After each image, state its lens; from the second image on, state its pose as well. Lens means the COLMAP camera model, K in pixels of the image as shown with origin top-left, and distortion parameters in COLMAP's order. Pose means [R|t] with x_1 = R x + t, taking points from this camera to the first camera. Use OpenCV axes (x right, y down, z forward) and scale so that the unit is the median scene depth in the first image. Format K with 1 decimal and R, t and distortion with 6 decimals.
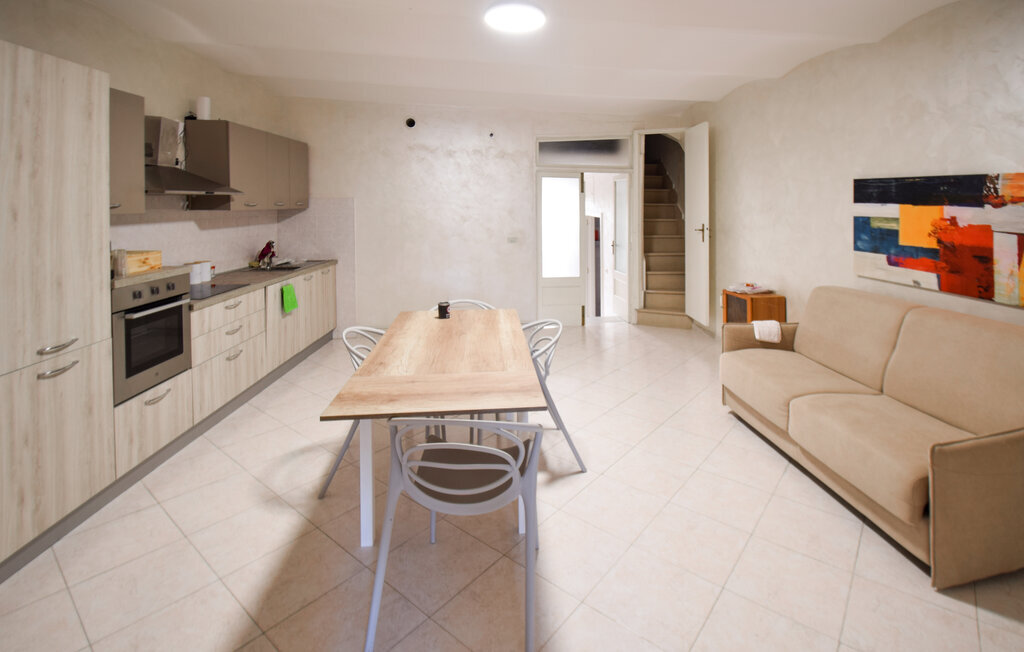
lens RADIAL K [[482.6, 0, 512.0], [0, 482.6, 326.0], [0, 0, 1]] dist [-0.031579, -0.000140]
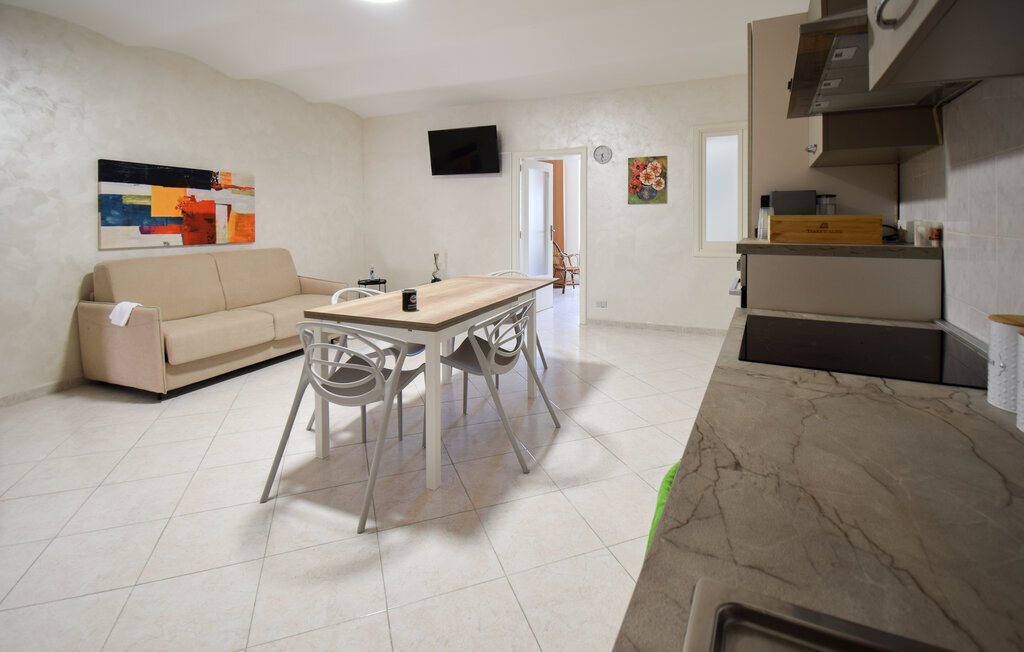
lens RADIAL K [[482.6, 0, 512.0], [0, 482.6, 326.0], [0, 0, 1]] dist [-0.031579, -0.000140]
pose [[-0.879958, -0.100160, 0.464373, -0.759096], [0.115822, 0.902789, 0.414195, -0.357504], [-0.460717, 0.418259, -0.782815, 1.857282]]
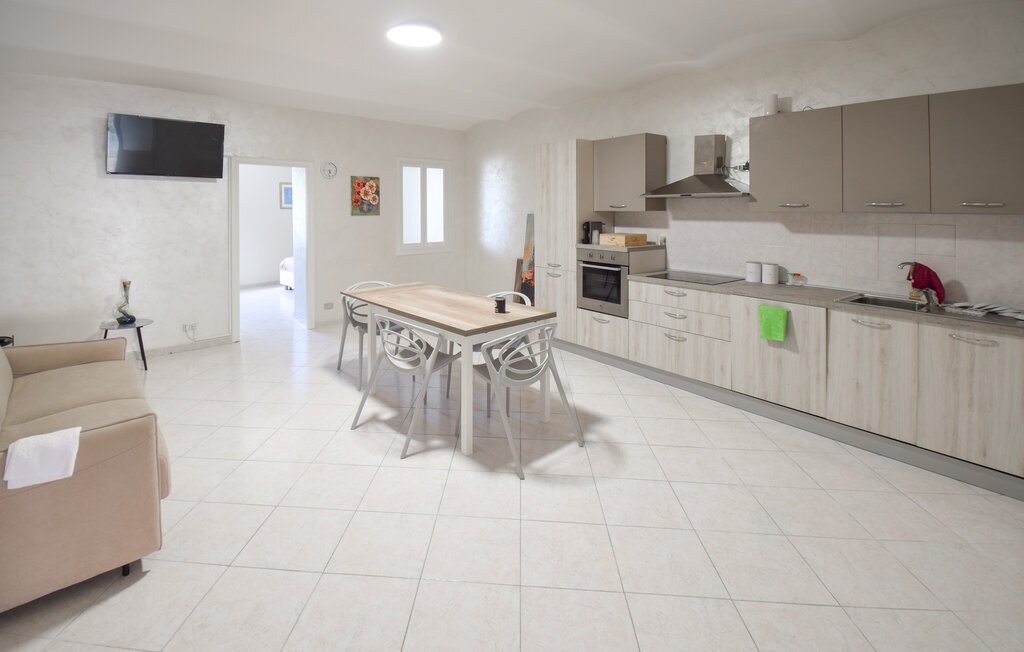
lens RADIAL K [[474.6, 0, 512.0], [0, 474.6, 326.0], [0, 0, 1]] dist [0.001430, 0.000096]
pose [[-0.783129, 0.146102, -0.604453, 0.554459], [-0.152588, 0.897147, 0.414541, -0.508960], [0.602848, 0.416871, -0.680288, 2.083263]]
